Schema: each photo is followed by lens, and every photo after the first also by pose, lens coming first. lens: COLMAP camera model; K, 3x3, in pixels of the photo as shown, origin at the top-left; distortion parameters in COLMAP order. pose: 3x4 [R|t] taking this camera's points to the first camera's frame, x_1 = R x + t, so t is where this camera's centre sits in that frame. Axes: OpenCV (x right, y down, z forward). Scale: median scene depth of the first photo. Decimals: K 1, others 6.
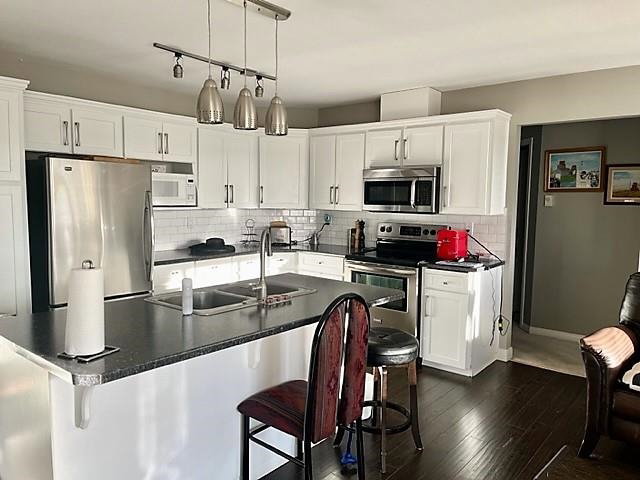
lens RADIAL K [[486.8, 0, 321.5], [0, 486.8, 239.7], [0, 0, 1]] dist [0.045116, -0.051012]
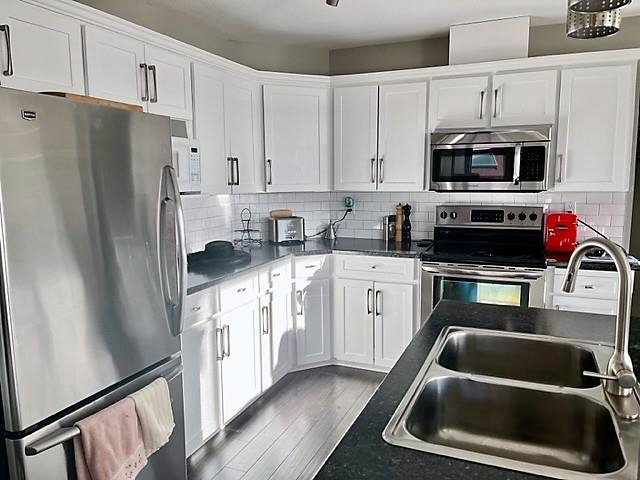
lens RADIAL K [[486.8, 0, 320.0], [0, 486.8, 240.0], [0, 0, 1]] dist [0.045116, -0.051012]
pose [[0.953961, -0.060706, 0.293724, -0.287652], [0.048116, 0.997594, 0.049906, -0.030975], [-0.296047, -0.033475, 0.954587, 0.359259]]
